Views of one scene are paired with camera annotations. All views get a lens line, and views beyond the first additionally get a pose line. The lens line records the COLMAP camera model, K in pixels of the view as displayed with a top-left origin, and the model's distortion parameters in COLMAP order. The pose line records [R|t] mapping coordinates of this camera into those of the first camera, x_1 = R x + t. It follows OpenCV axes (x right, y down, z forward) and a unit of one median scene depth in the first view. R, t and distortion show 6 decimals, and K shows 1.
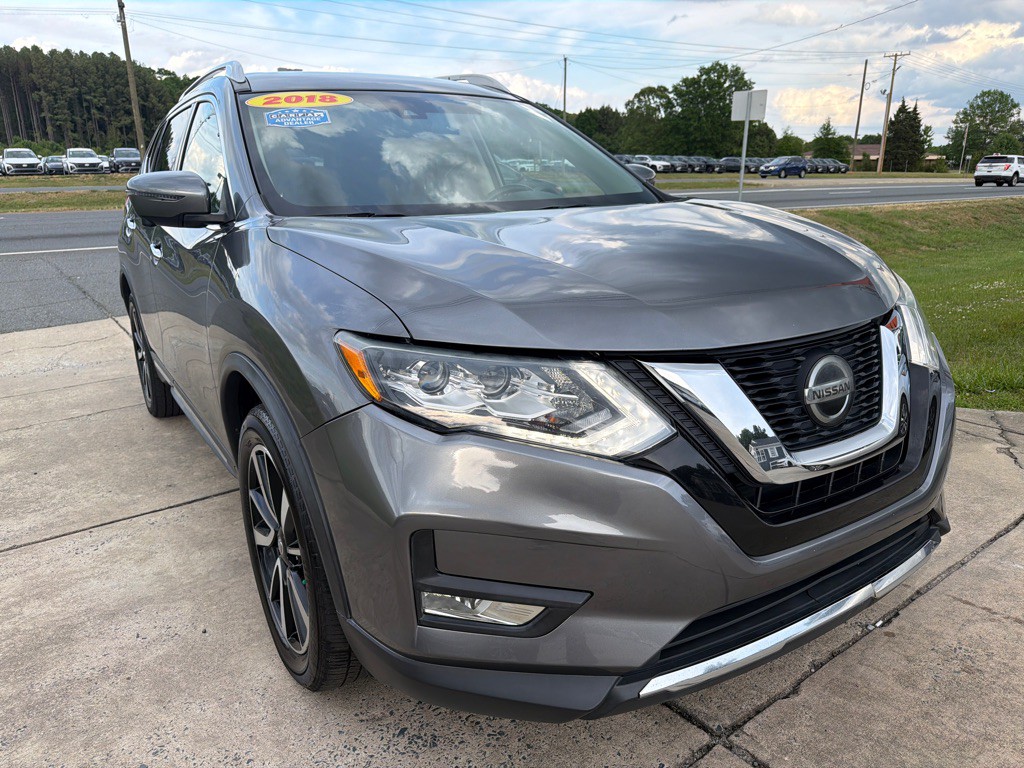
lens RADIAL K [[739.6, 0, 512.6], [0, 739.6, 371.3], [0, 0, 1]] dist [0.000495, -0.004792]
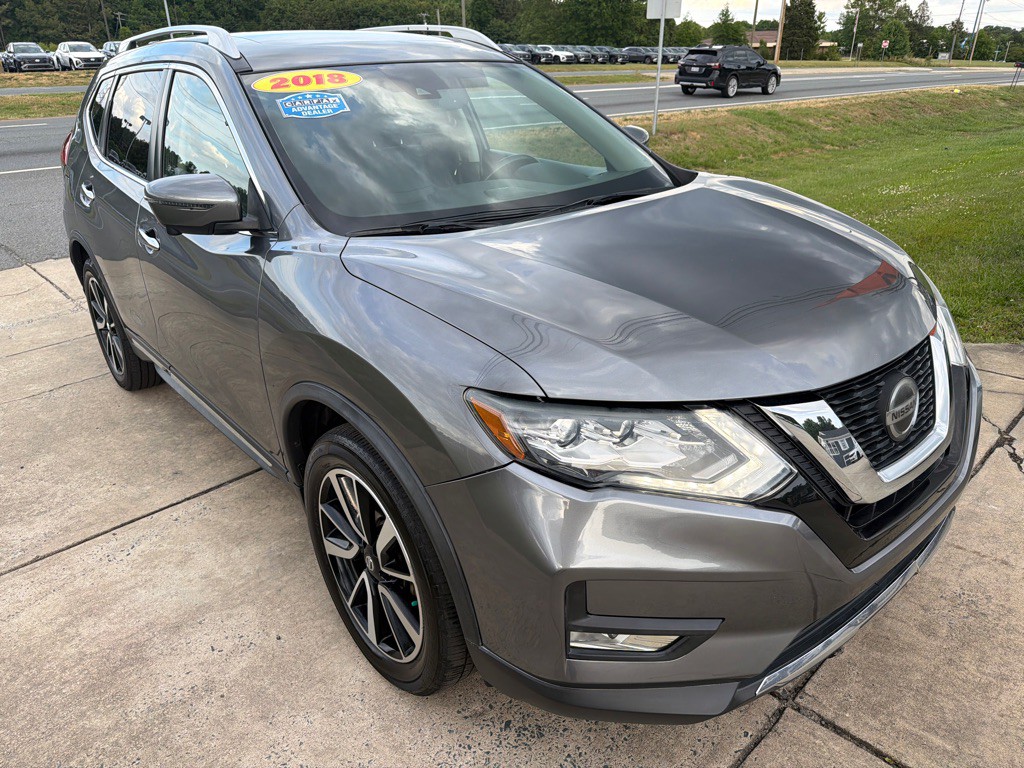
lens RADIAL K [[739.6, 0, 512.6], [0, 739.6, 371.3], [0, 0, 1]] dist [0.000495, -0.004792]
pose [[0.991507, -0.055984, 0.117385, -0.208527], [0.039929, 0.990052, 0.134920, -0.152701], [-0.123770, -0.129087, 0.983879, -0.006709]]
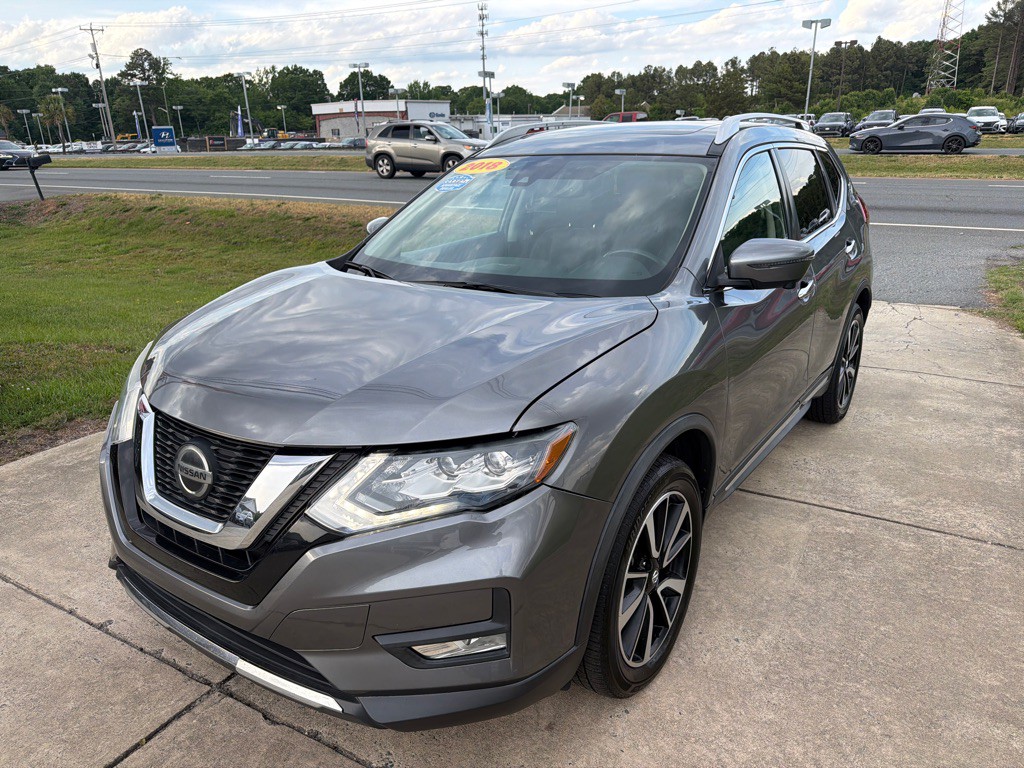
lens RADIAL K [[740.1, 0, 507.2], [0, 740.1, 367.8], [0, 0, 1]] dist [0.005436, -0.007290]
pose [[0.378222, 0.284668, -0.880859, 1.285416], [-0.232302, 0.950283, 0.207359, -0.402331], [0.896094, 0.126198, 0.425547, 0.692131]]
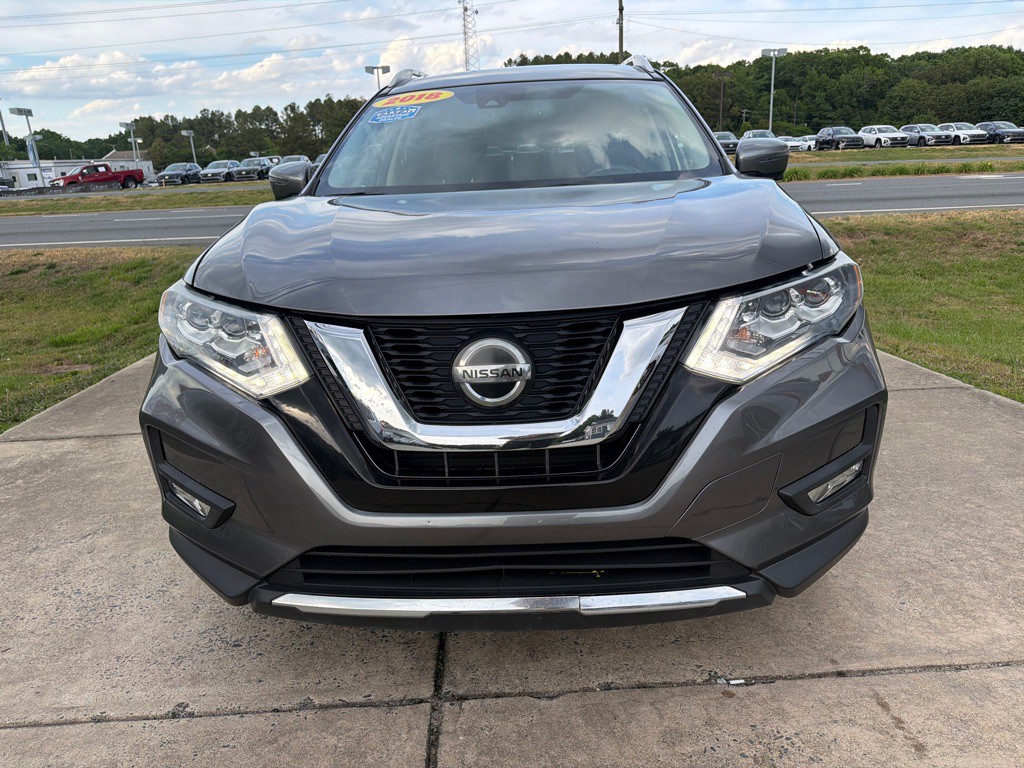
lens RADIAL K [[739.6, 0, 512.6], [0, 739.6, 371.3], [0, 0, 1]] dist [0.000495, -0.004792]
pose [[0.815077, 0.132202, -0.564067, 0.749988], [-0.120642, 0.991004, 0.057936, -0.027606], [0.566652, 0.020827, 0.823694, 0.164898]]
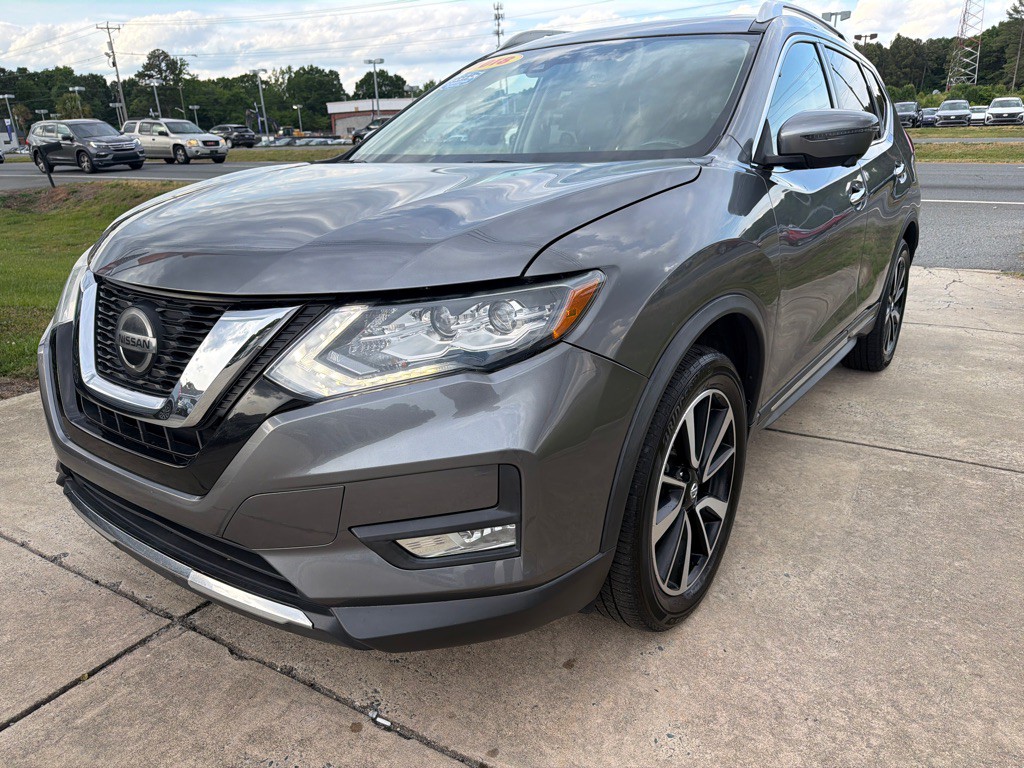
lens RADIAL K [[739.6, 0, 512.6], [0, 739.6, 371.3], [0, 0, 1]] dist [0.000495, -0.004792]
pose [[0.365830, 0.285424, -0.885834, 1.178697], [-0.230185, 0.949989, 0.211034, -0.209824], [0.901767, 0.126703, 0.413235, 0.793196]]
